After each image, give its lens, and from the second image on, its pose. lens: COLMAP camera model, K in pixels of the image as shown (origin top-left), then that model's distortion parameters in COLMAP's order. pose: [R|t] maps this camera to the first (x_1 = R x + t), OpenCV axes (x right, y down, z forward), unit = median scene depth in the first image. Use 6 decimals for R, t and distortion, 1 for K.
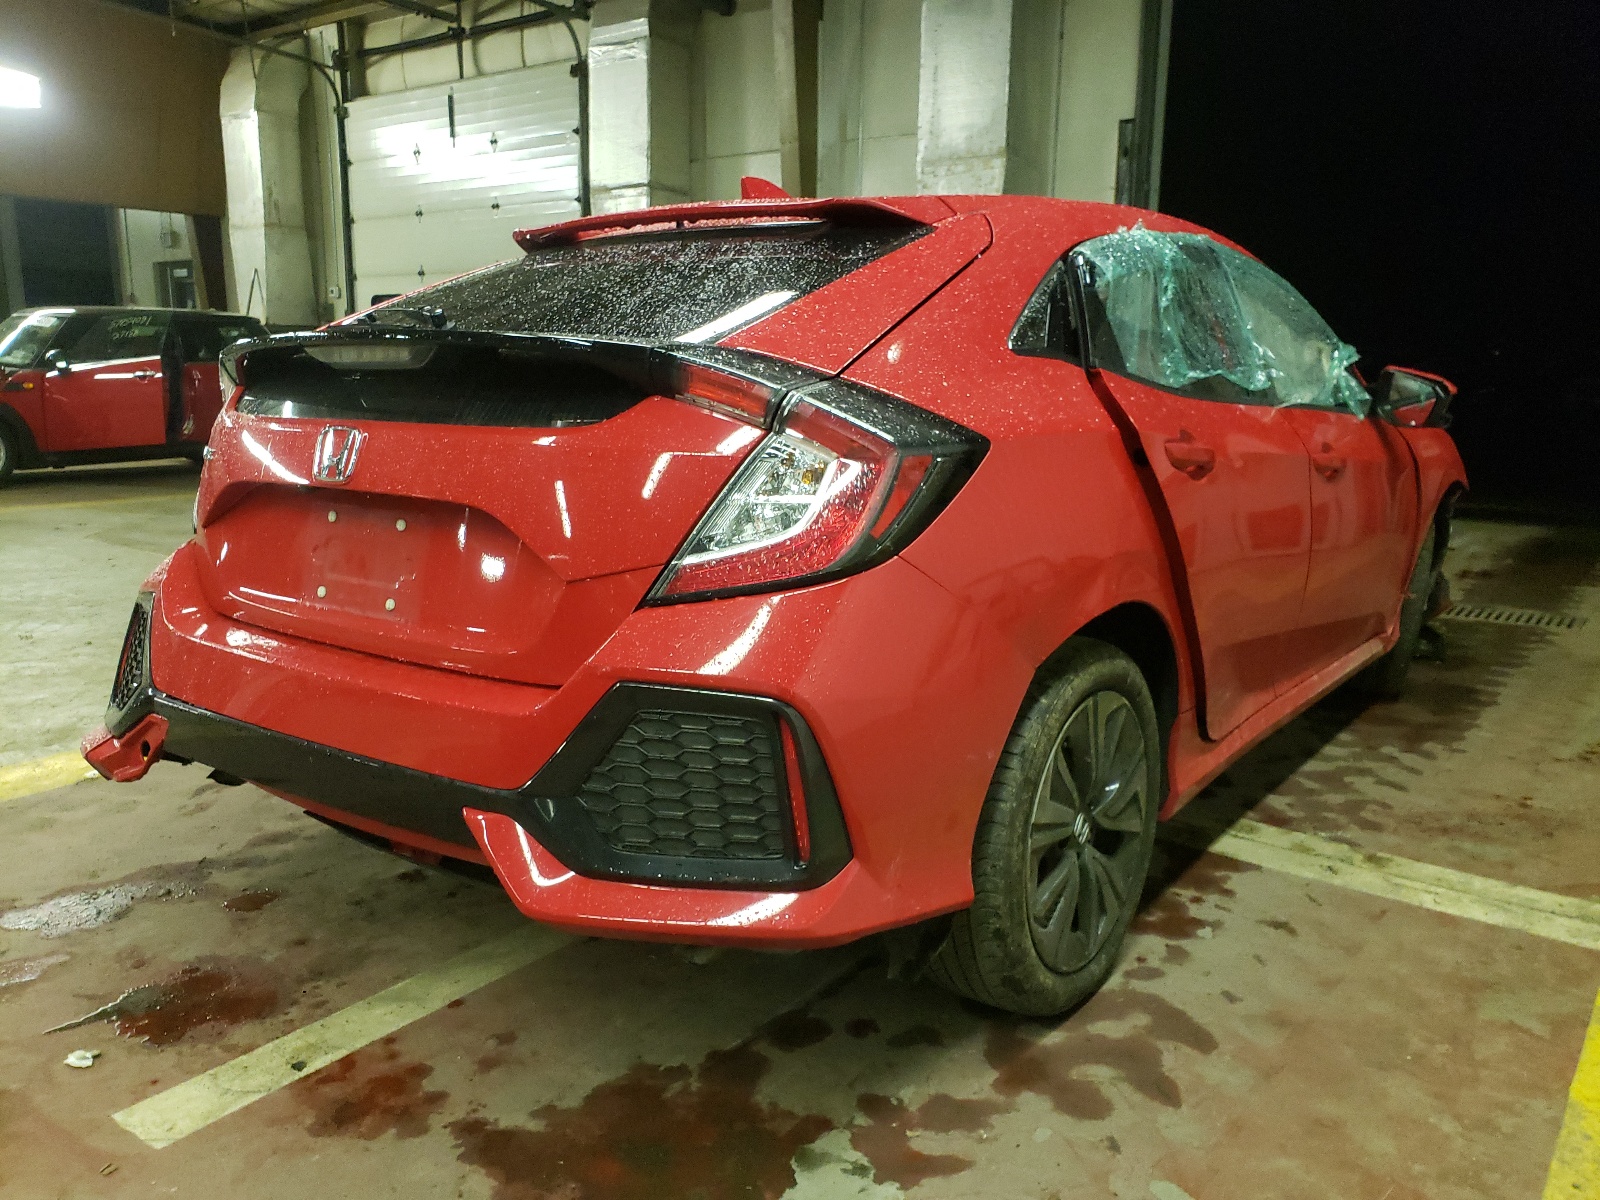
lens RADIAL K [[1234.9, 0, 799.8], [0, 1234.9, 599.9], [0, 0, 1]] dist [0.026023, -0.014624]
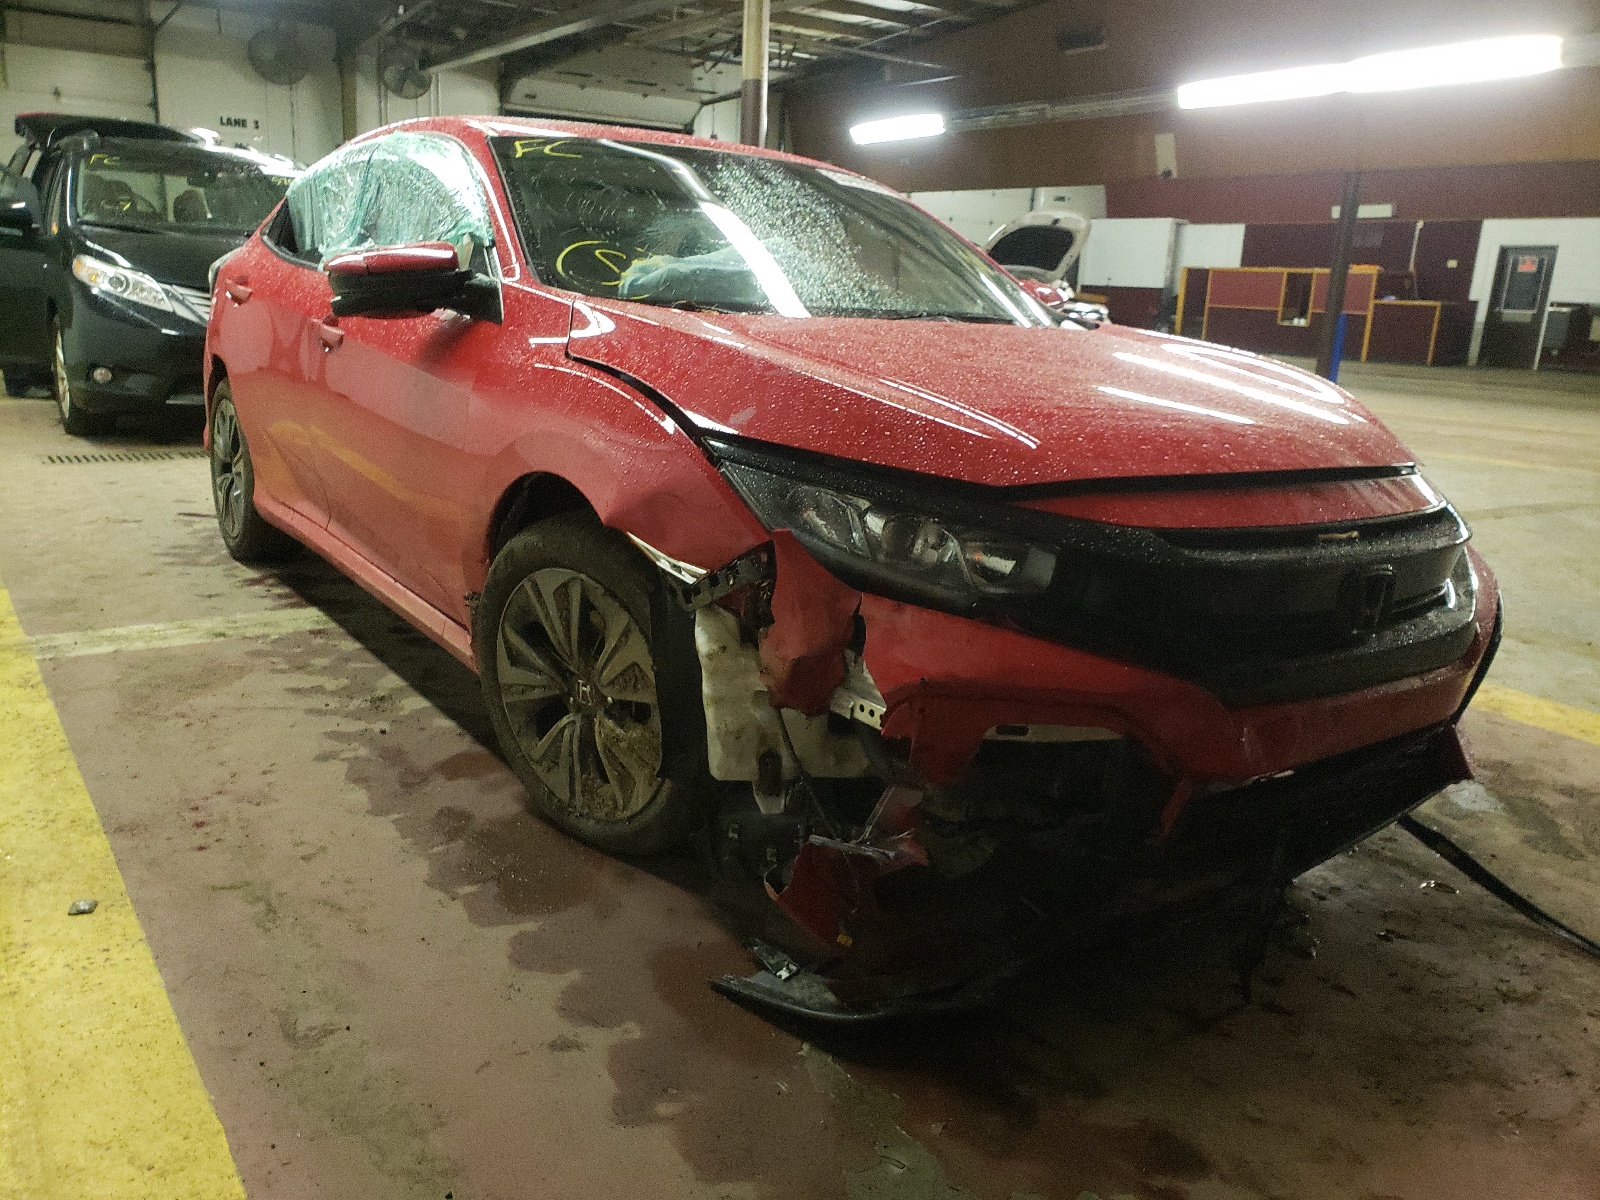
lens RADIAL K [[1230.4, 0, 789.2], [0, 1230.4, 604.7], [0, 0, 1]] dist [0.036810, -0.023930]
pose [[-0.310095, 0.217532, -0.925484, 1.290117], [-0.217612, 0.931386, 0.291832, -0.282178], [0.925466, 0.291892, -0.241480, 1.637038]]
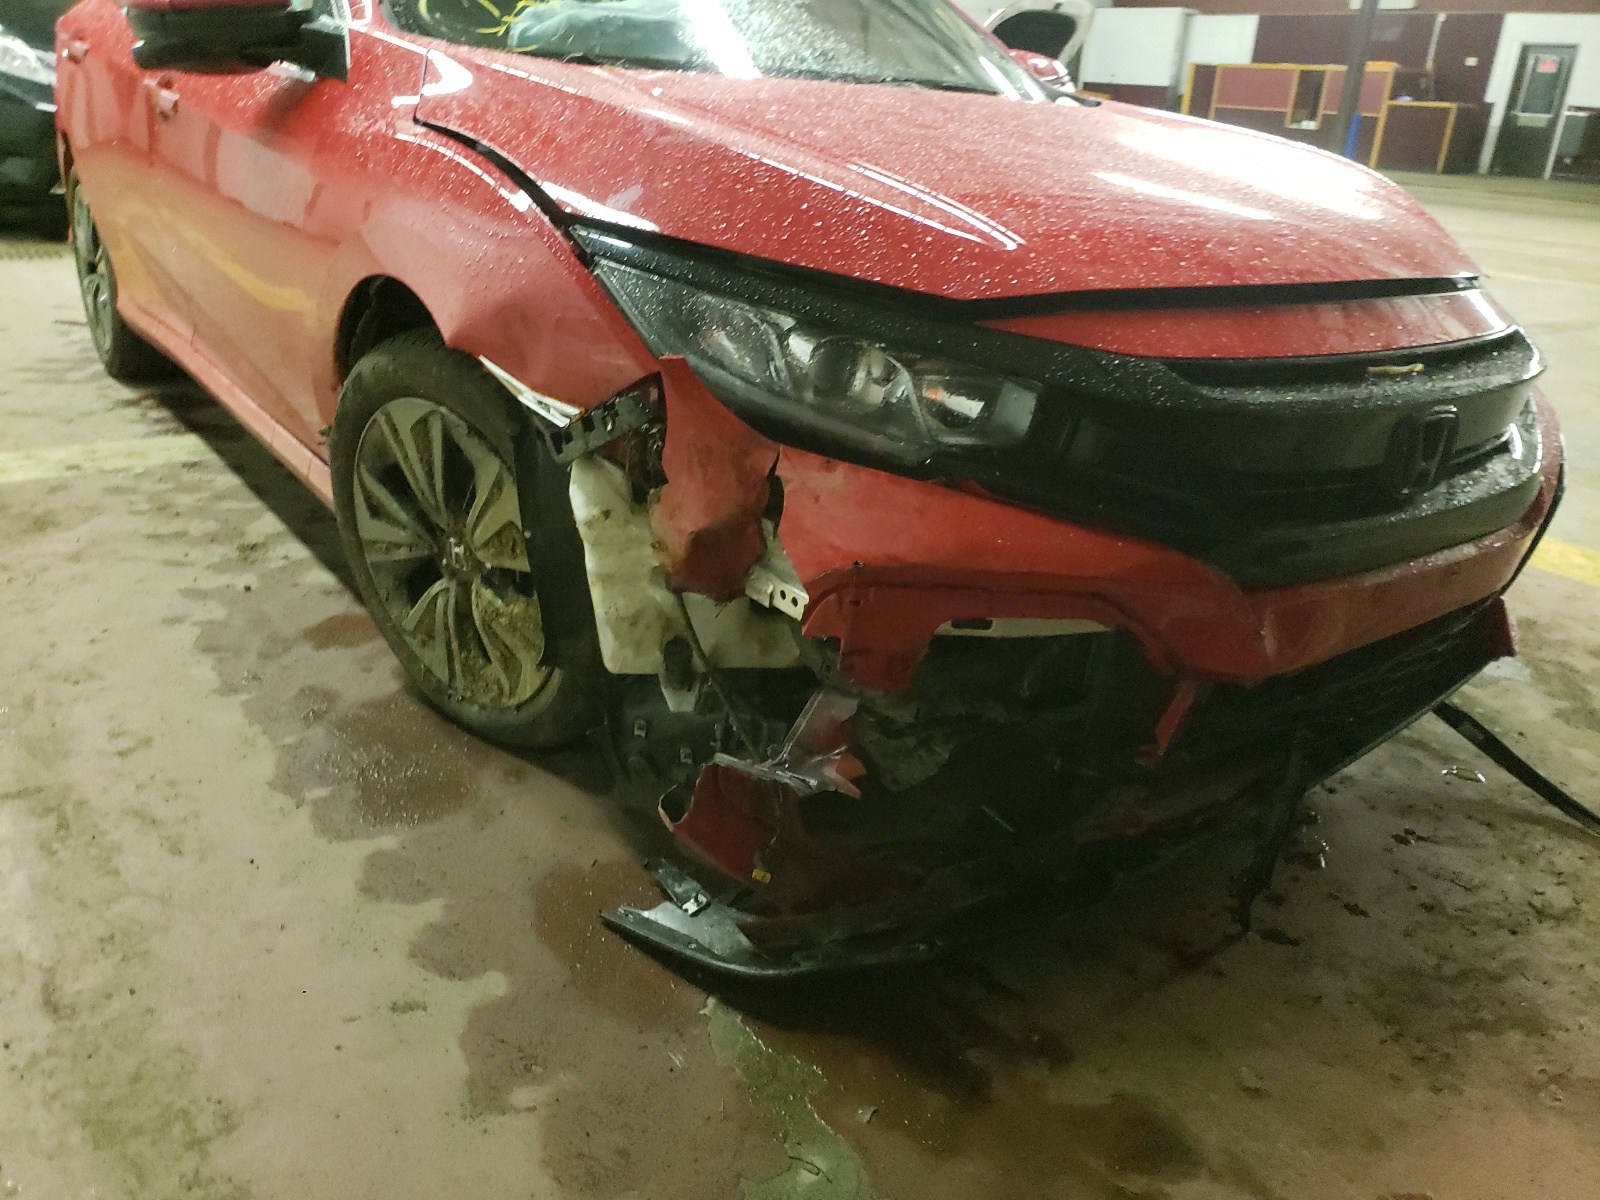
lens RADIAL K [[1234.9, 0, 813.6], [0, 1234.9, 599.6], [0, 0, 1]] dist [0.026023, -0.014624]
pose [[-0.284056, 0.347808, -0.893500, 1.157368], [-0.231634, 0.879390, 0.415955, -0.263477], [0.930407, 0.325120, -0.169232, 1.631267]]
